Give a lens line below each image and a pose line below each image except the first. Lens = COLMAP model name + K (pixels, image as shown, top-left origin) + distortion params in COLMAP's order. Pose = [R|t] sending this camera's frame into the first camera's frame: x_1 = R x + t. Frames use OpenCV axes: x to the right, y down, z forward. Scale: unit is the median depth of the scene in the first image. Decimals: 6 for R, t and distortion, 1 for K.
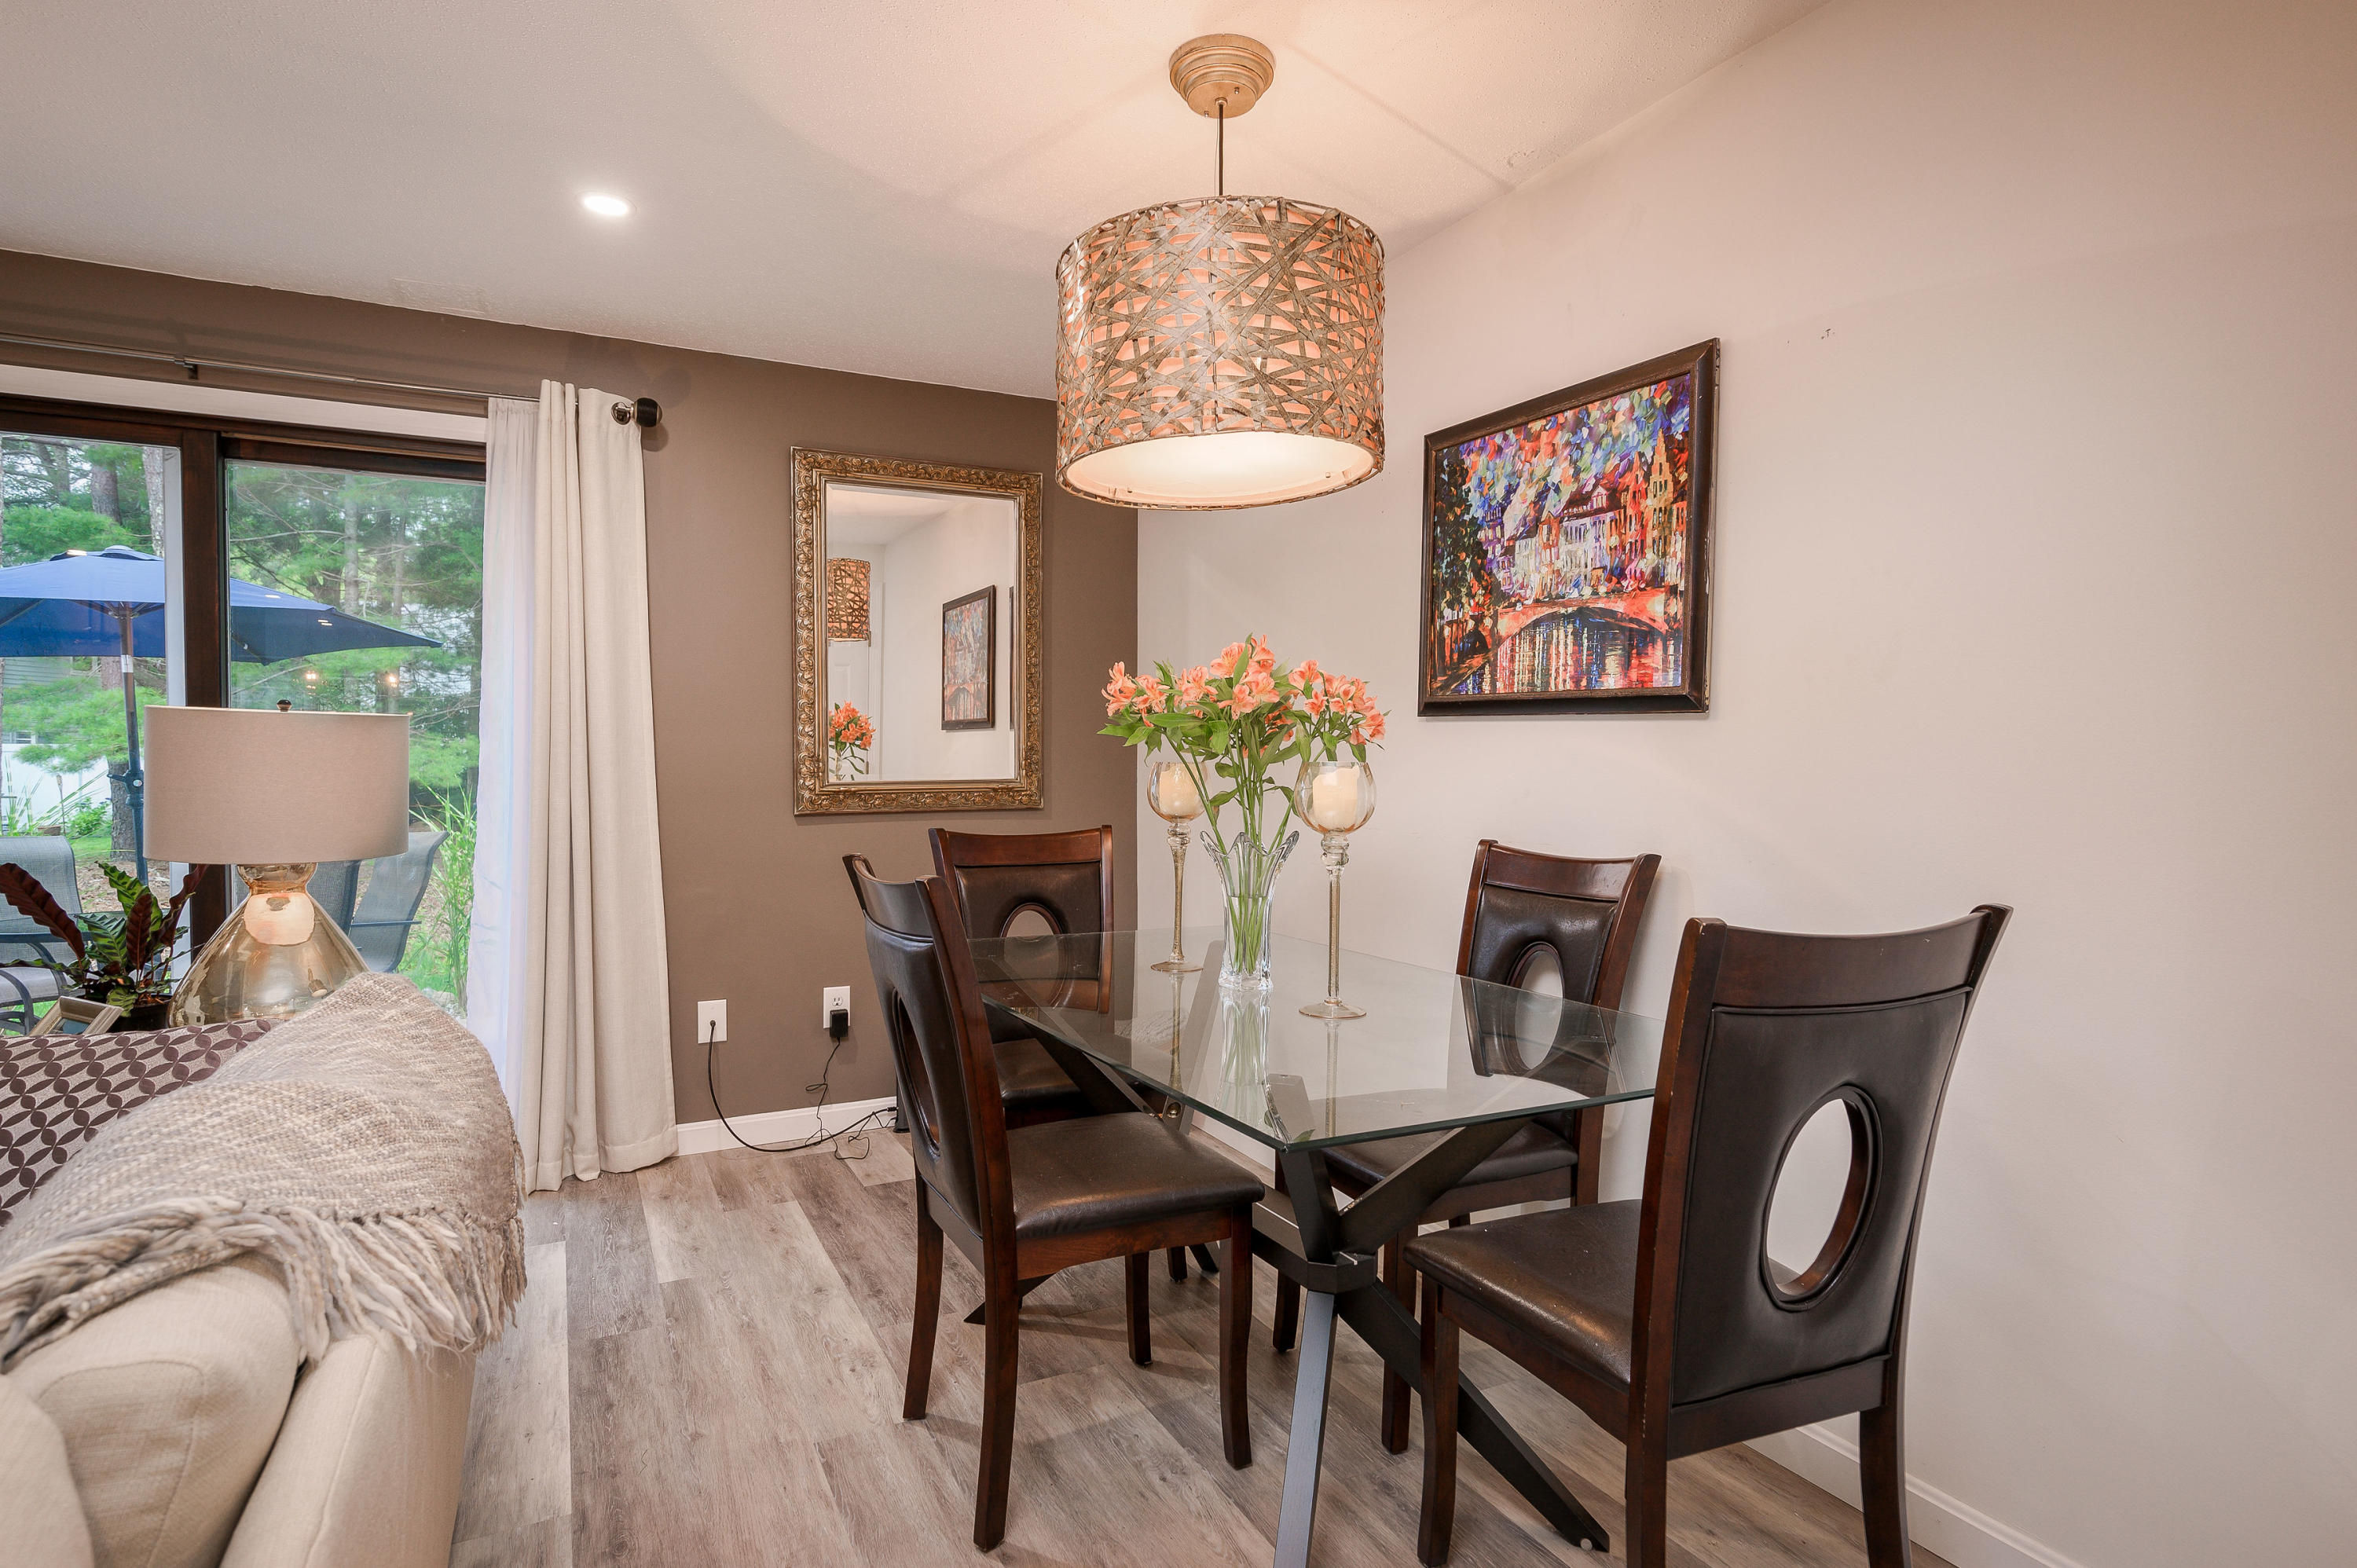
lens RADIAL K [[1234.7, 0, 1188.3], [0, 1234.7, 796.2], [0, 0, 1]] dist [-0.002120, -0.000165]
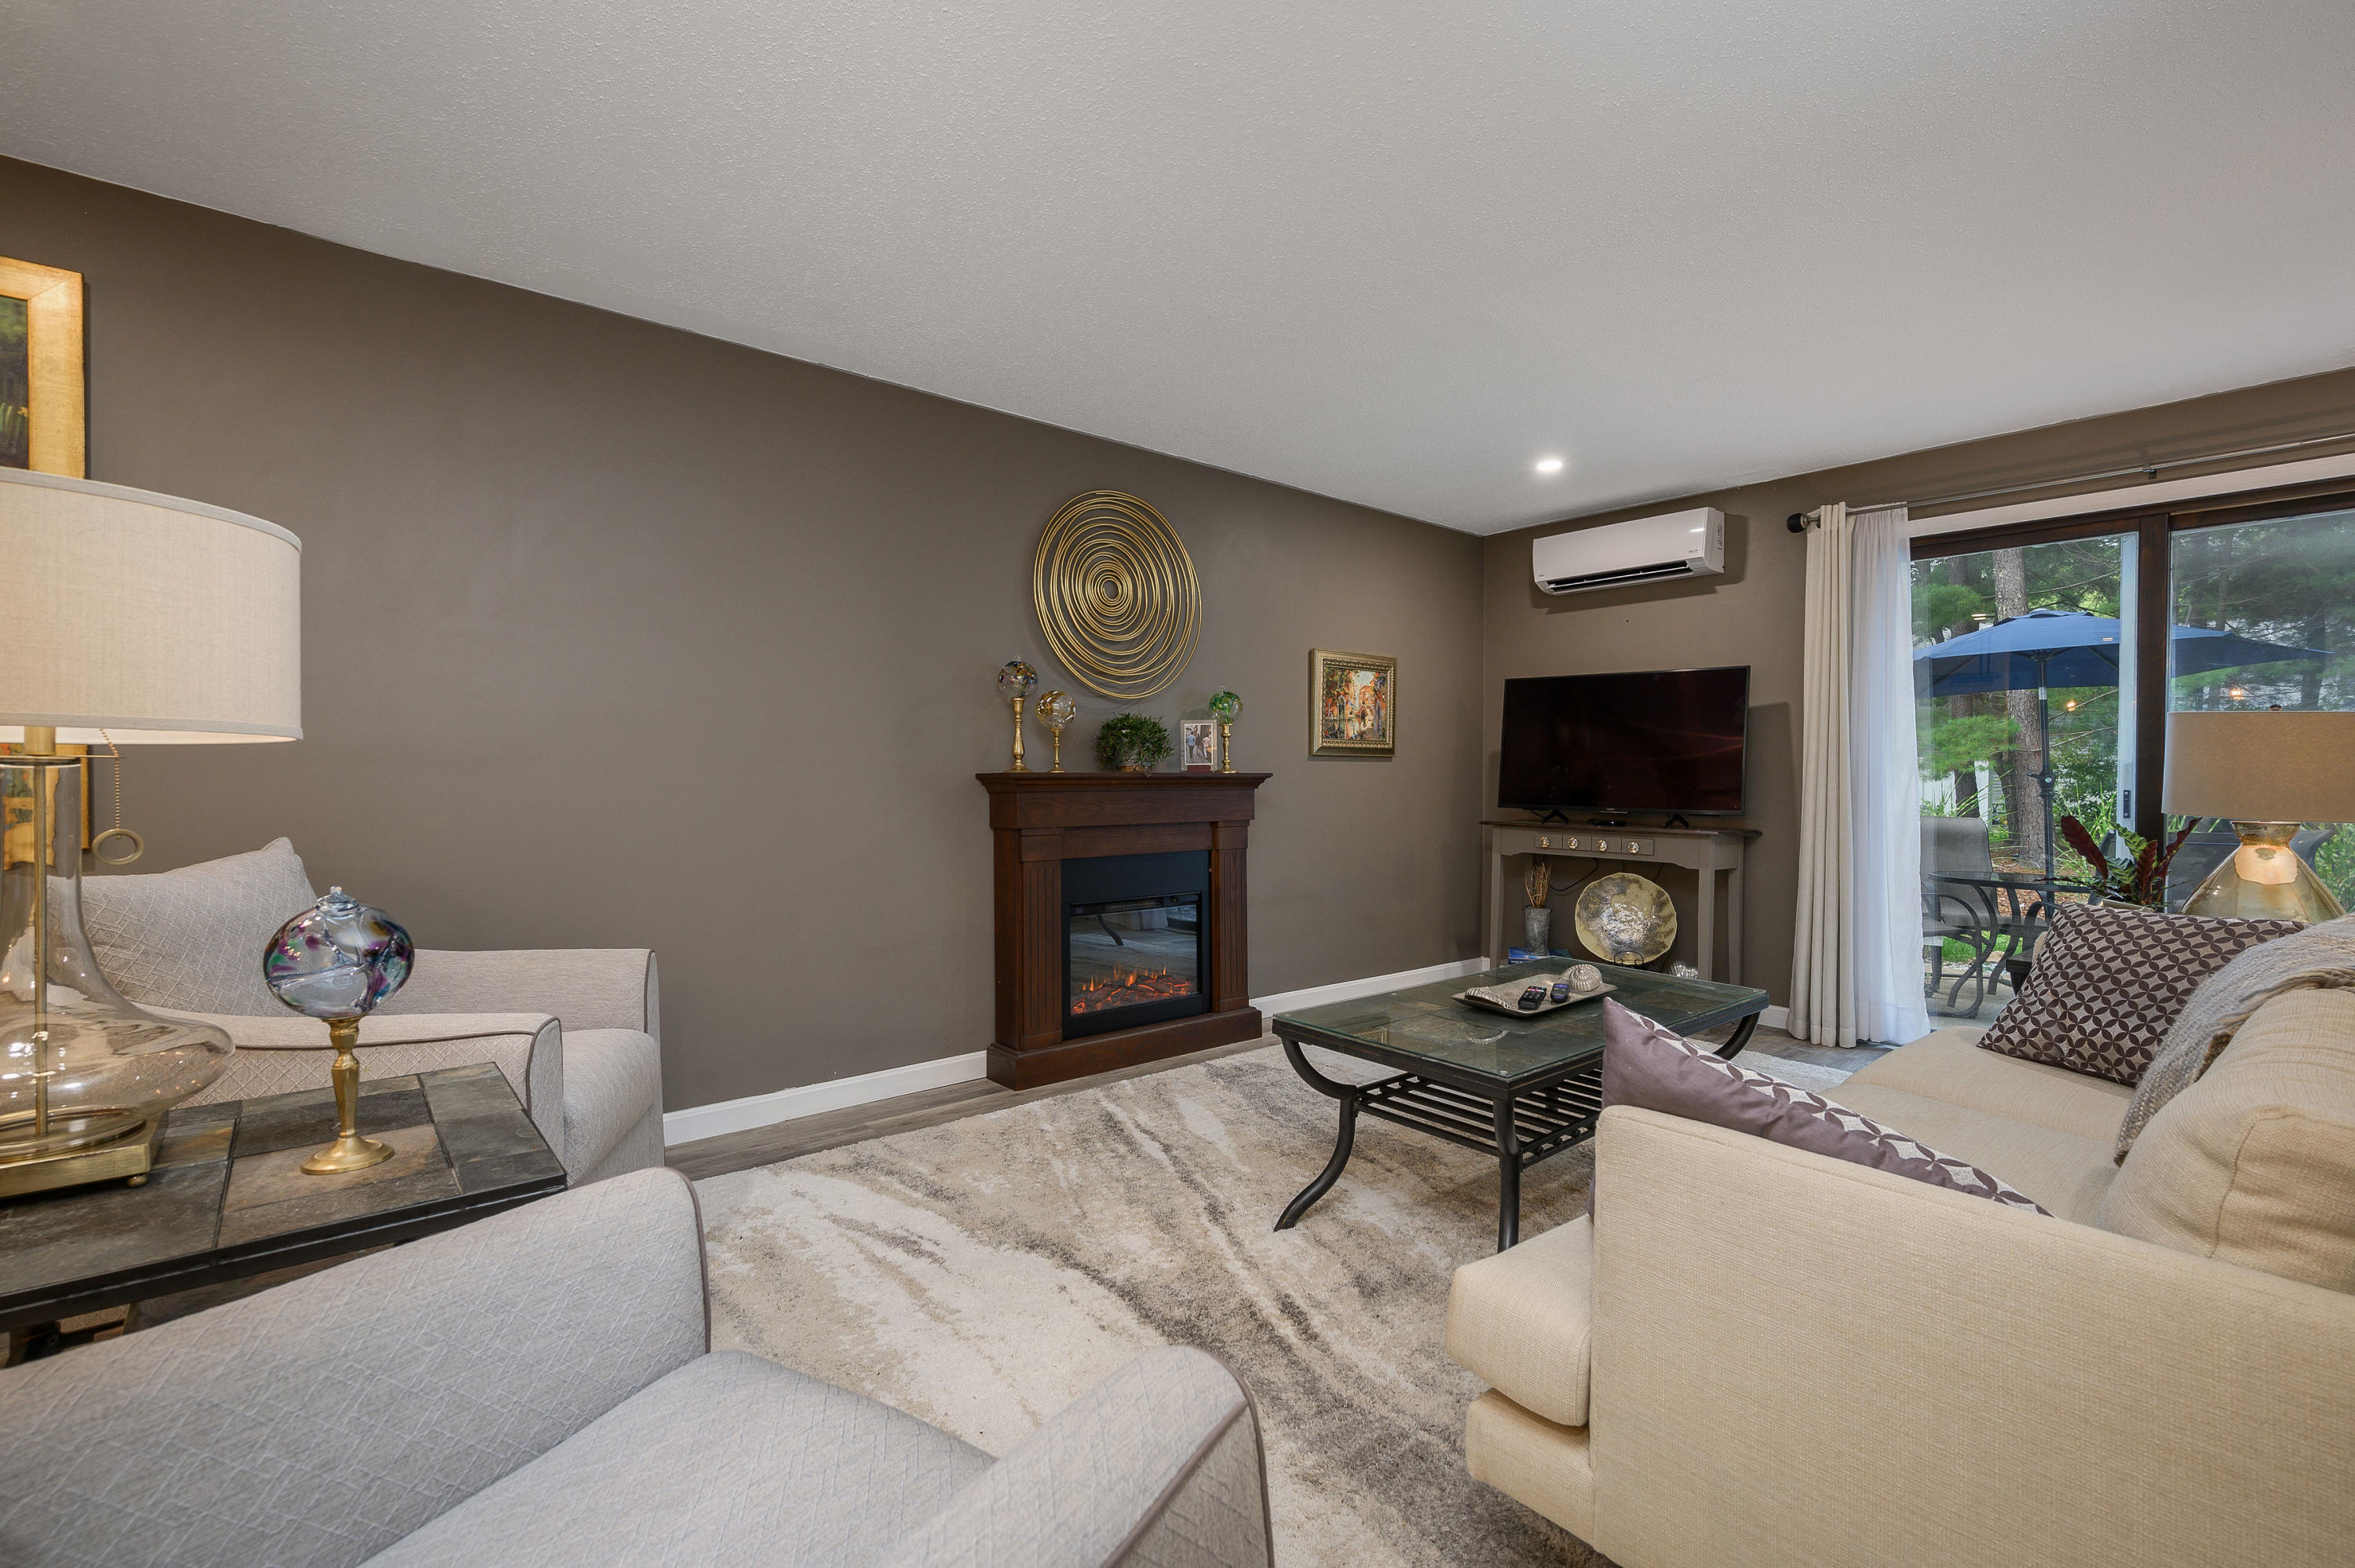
lens RADIAL K [[1028.5, 0, 1177.5], [0, 1028.5, 784.0], [0, 0, 1]] dist [-0.000311, -0.000126]
pose [[0.217708, 0.010693, -0.975955, 0.074097], [-0.031146, 0.999507, 0.004003, 0.028589], [0.975517, 0.029525, 0.217933, -0.285689]]
